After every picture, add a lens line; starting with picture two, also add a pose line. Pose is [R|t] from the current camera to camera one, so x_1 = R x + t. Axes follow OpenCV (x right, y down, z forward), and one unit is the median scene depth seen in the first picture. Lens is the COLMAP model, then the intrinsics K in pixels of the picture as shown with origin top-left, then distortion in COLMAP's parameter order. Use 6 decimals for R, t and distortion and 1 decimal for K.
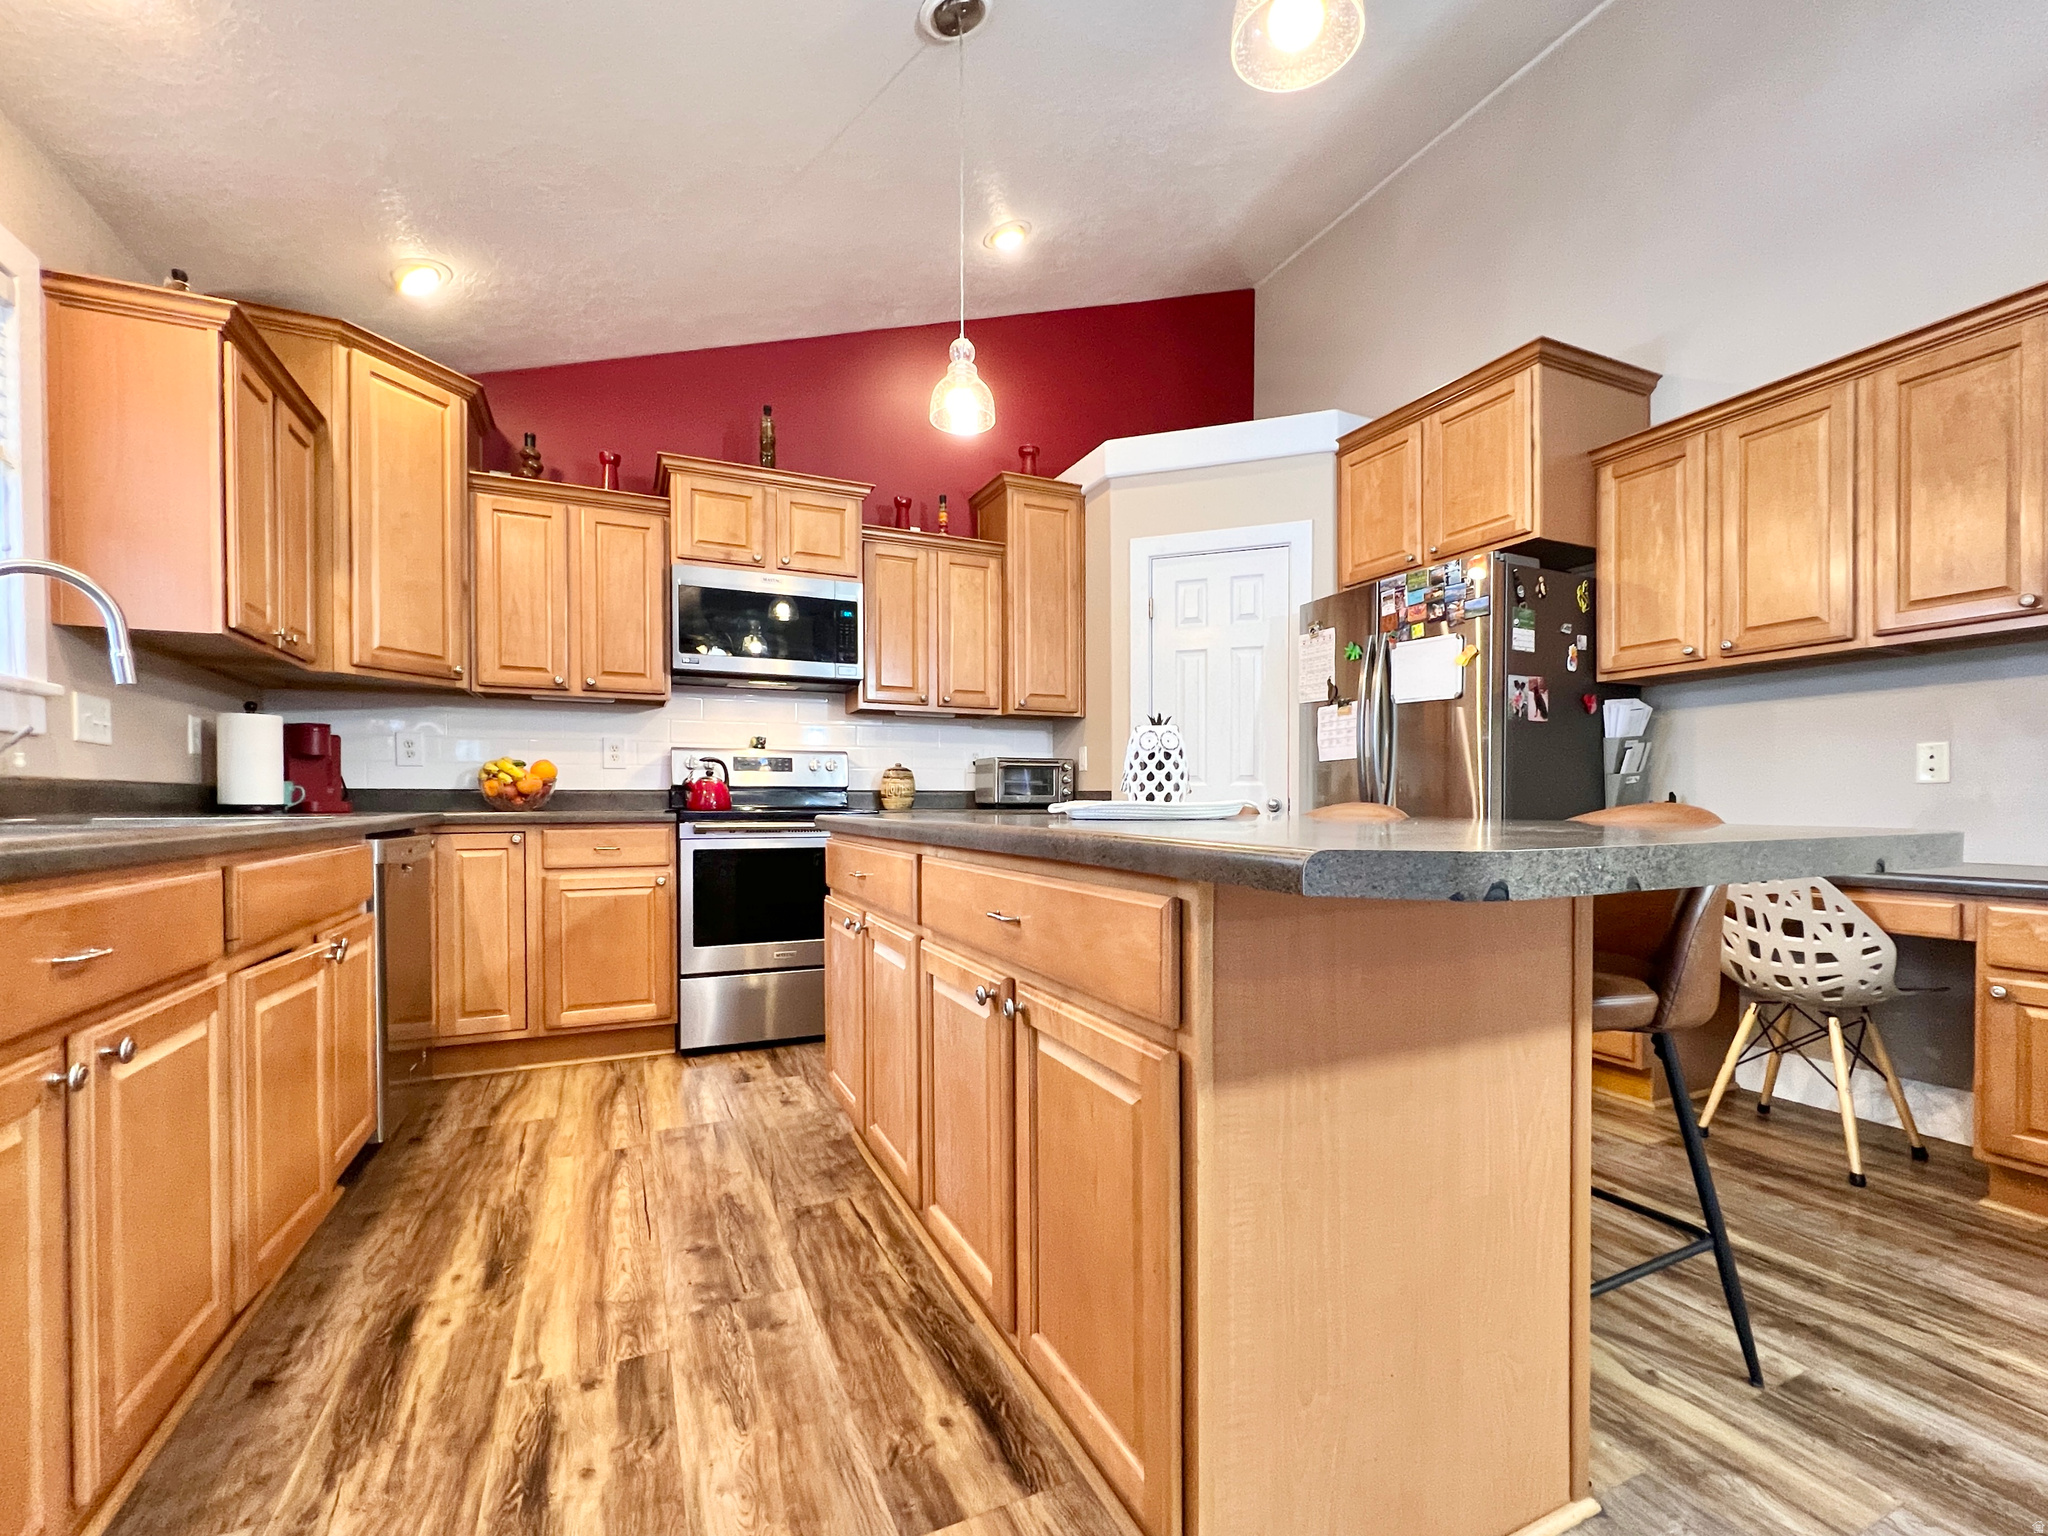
lens RADIAL K [[929.3, 0, 1083.7], [0, 929.3, 801.7], [0, 0, 1]] dist [-0.003048, -0.000997]
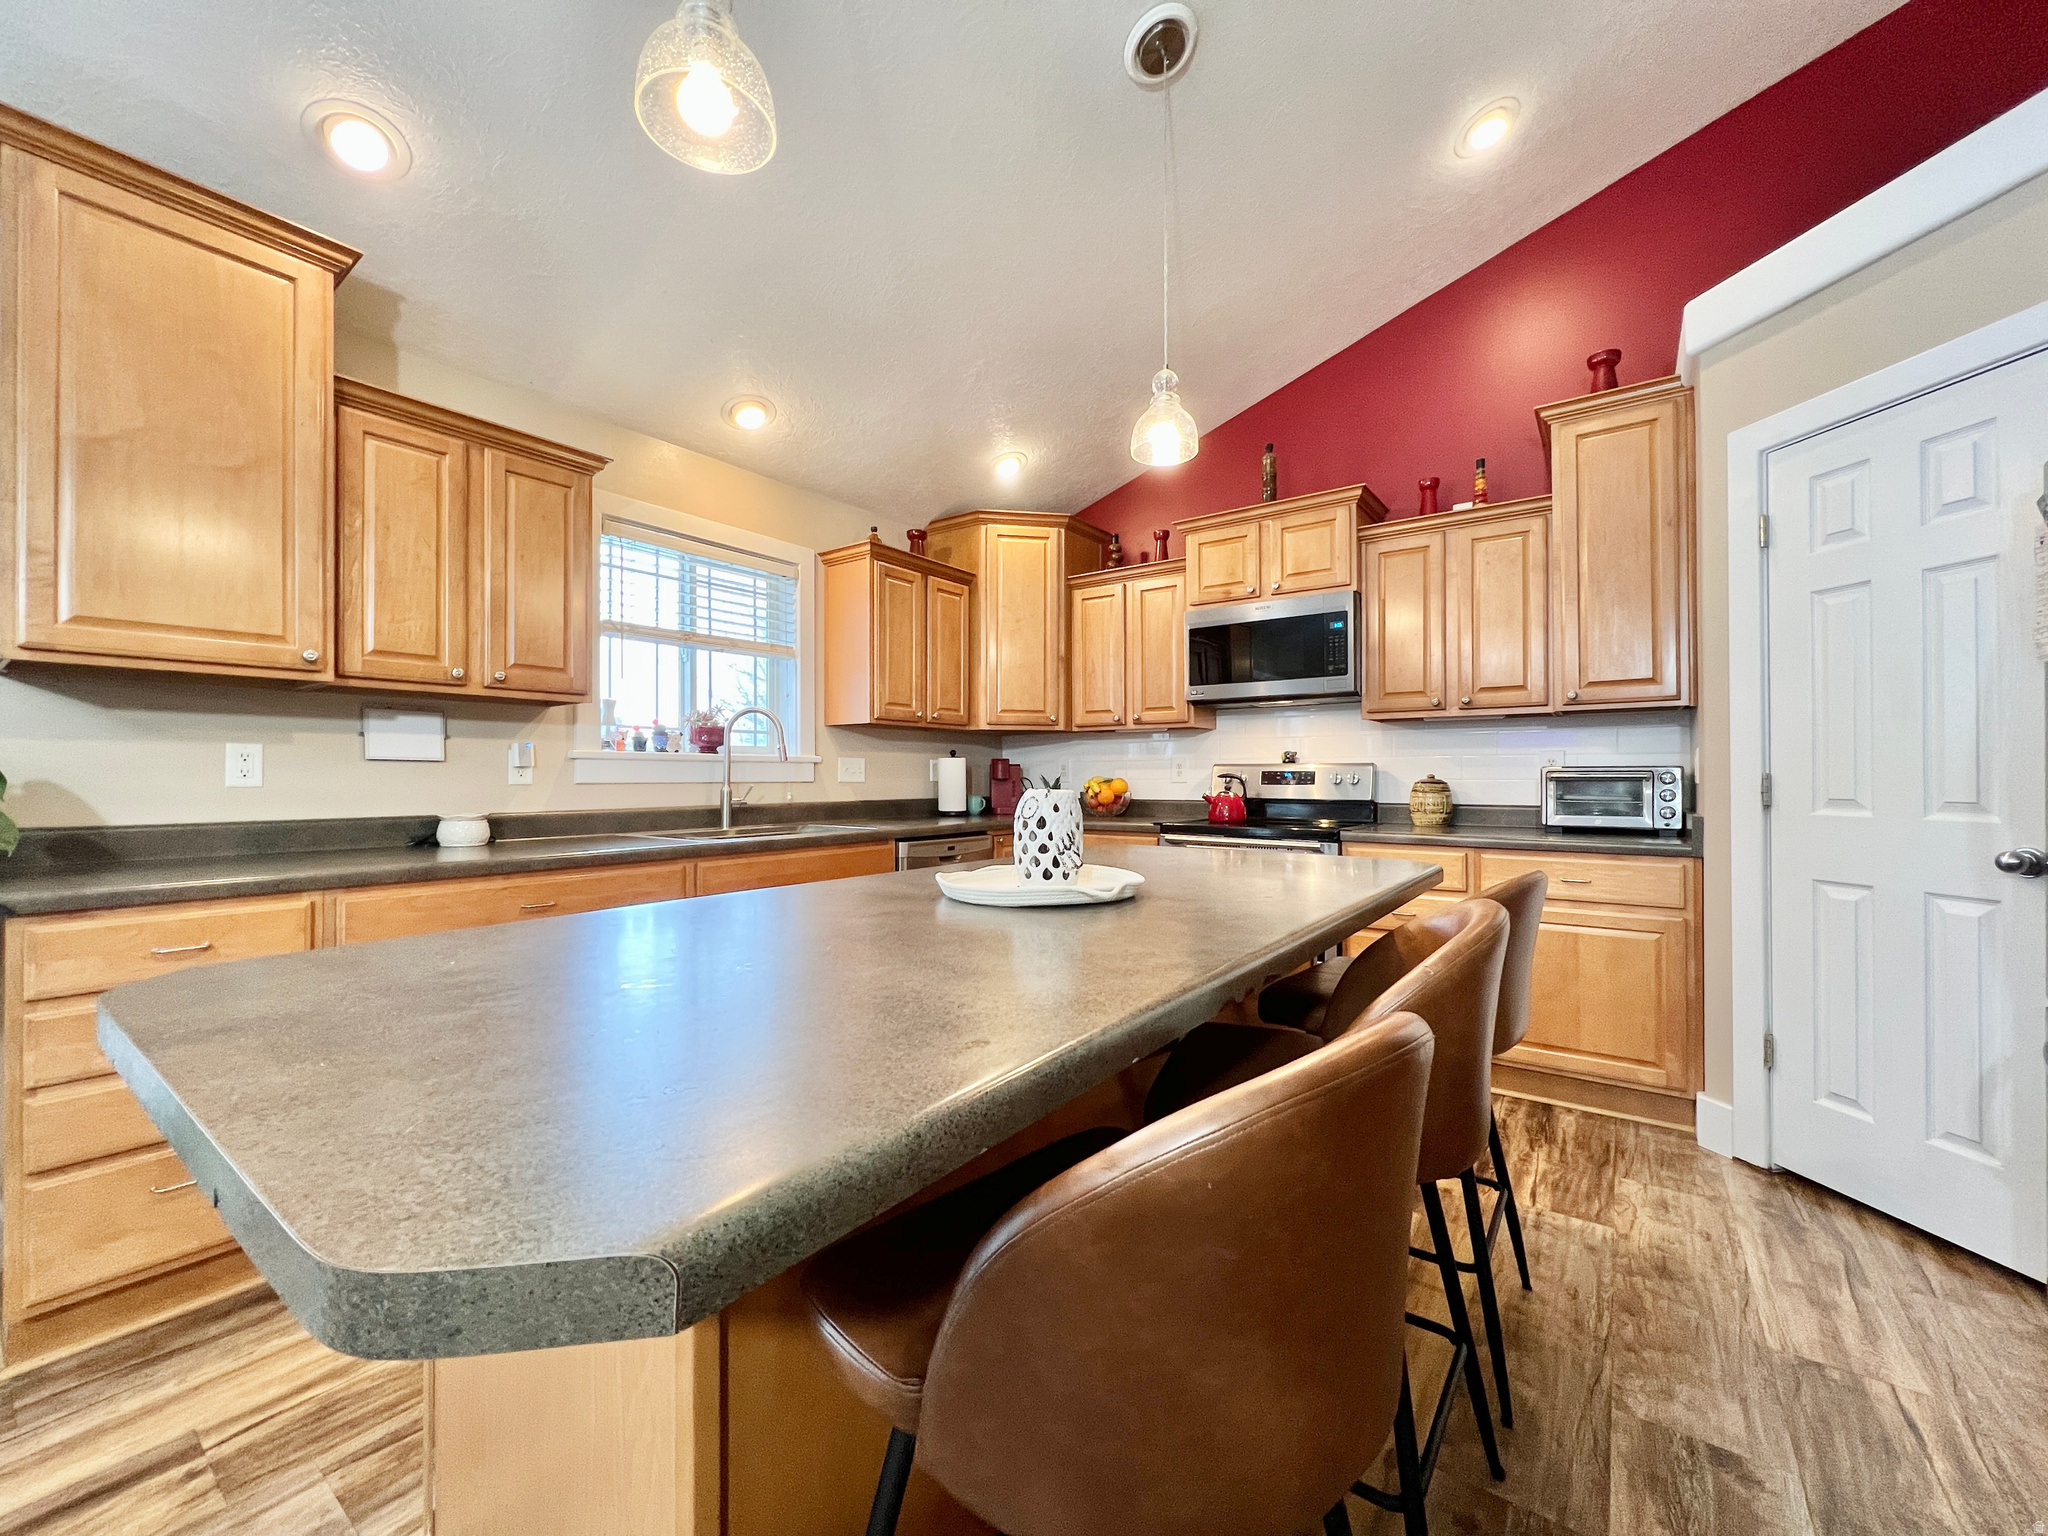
lens RADIAL K [[831.5, 0, 1006.7], [0, 831.5, 769.0], [0, 0, 1]] dist [0.003844, -0.000731]
pose [[0.449607, -0.007118, -0.893198, 0.389223], [0.002724, 0.999975, -0.006598, -0.049553], [0.893222, 0.000533, 0.449615, 0.315960]]
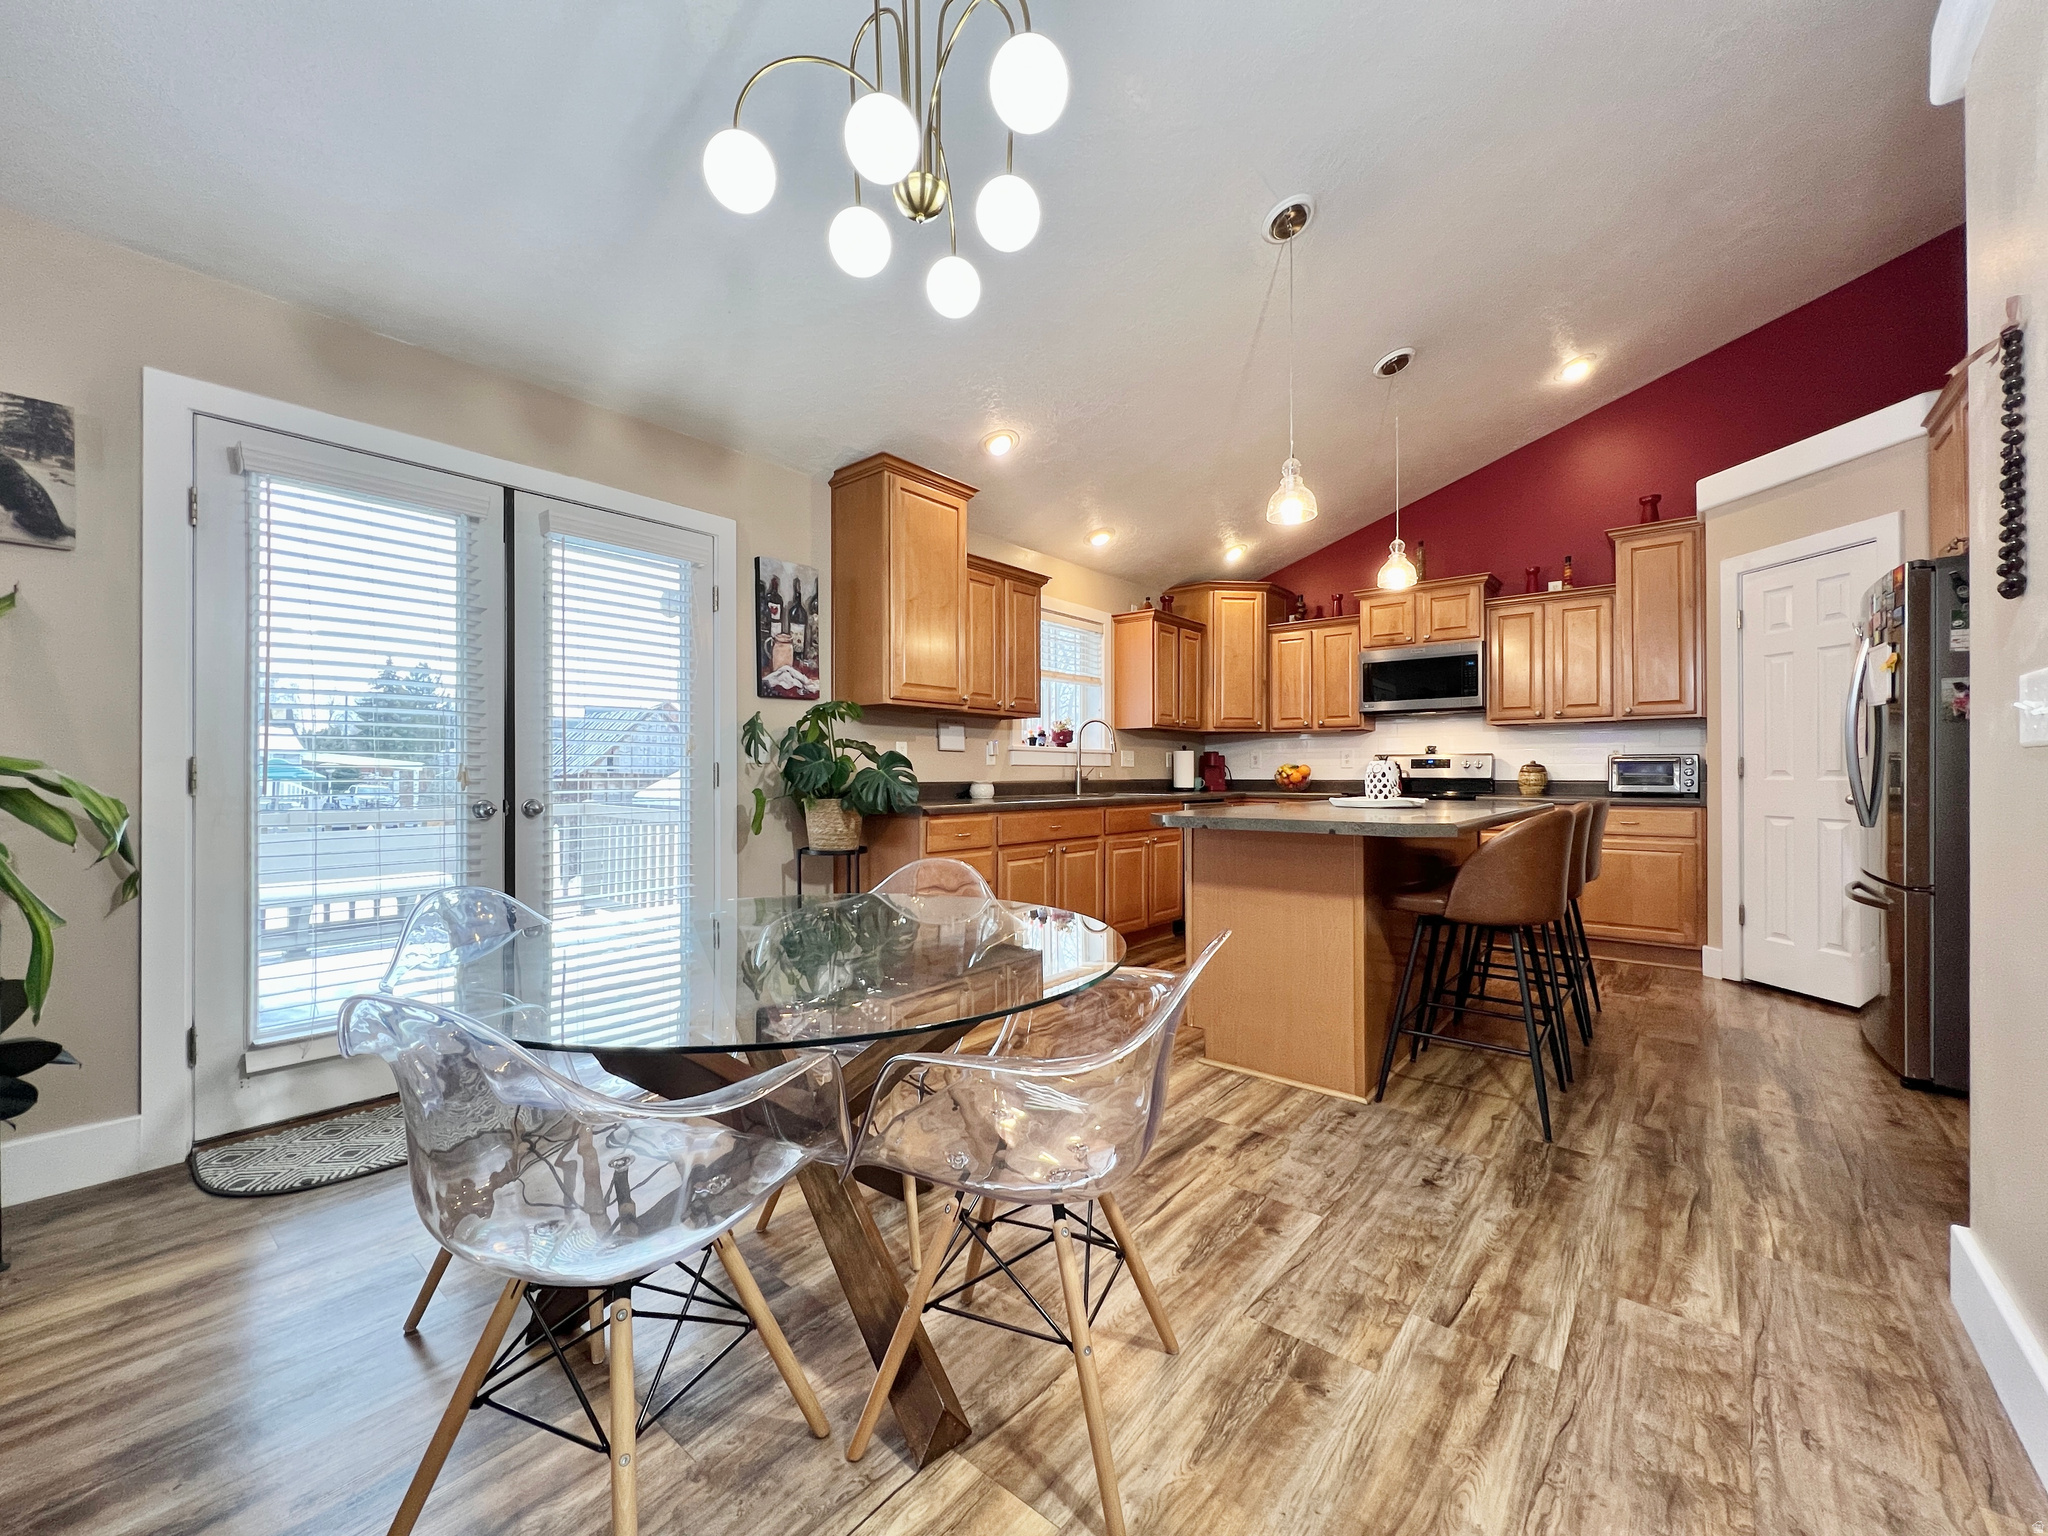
lens RADIAL K [[831.5, 0, 1004.6], [0, 831.5, 770.2], [0, 0, 1]] dist [0.003844, -0.000731]
pose [[0.396290, -0.002536, -0.918122, 0.719332], [0.001889, 0.999996, -0.001947, -0.030845], [0.918123, -0.000963, 0.396294, -0.234884]]
